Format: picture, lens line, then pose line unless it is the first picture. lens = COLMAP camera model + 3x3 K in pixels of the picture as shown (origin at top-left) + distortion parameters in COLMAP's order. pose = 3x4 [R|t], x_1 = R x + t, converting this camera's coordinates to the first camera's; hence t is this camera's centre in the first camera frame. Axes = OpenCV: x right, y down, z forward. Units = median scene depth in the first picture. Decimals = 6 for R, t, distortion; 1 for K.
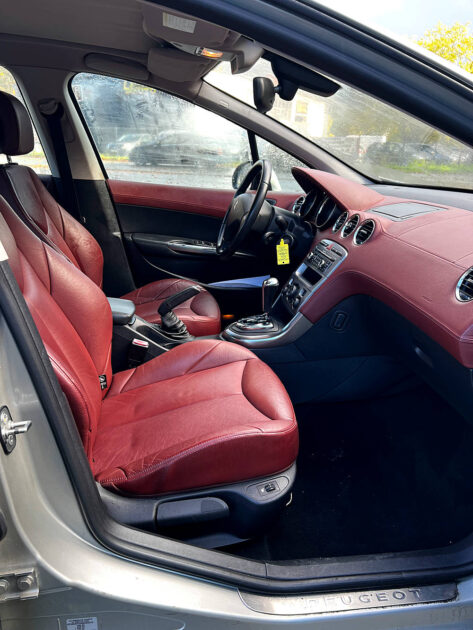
lens RADIAL K [[478.0, 0, 236.5], [0, 478.0, 315.0], [0, 0, 1]] dist [0.003325, 0.004618]
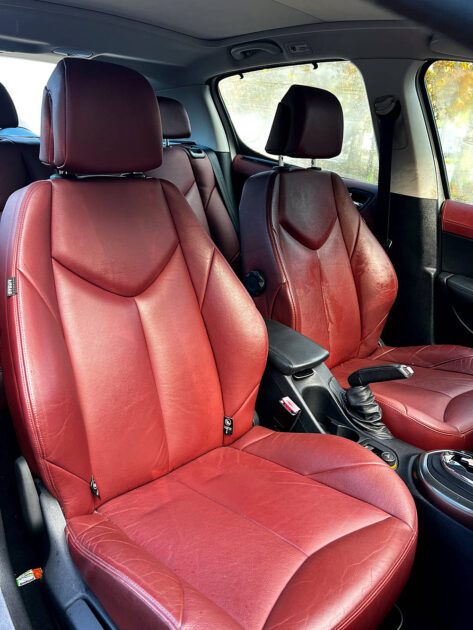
lens RADIAL K [[469.2, 0, 236.5], [0, 469.2, 315.0], [0, 0, 1]] dist [0.055294, -0.000557]
pose [[0.566487, 0.318302, -0.760116, 0.228548], [-0.340234, 0.930445, 0.136064, -0.123597], [0.750556, 0.181539, 0.635382, 0.355509]]
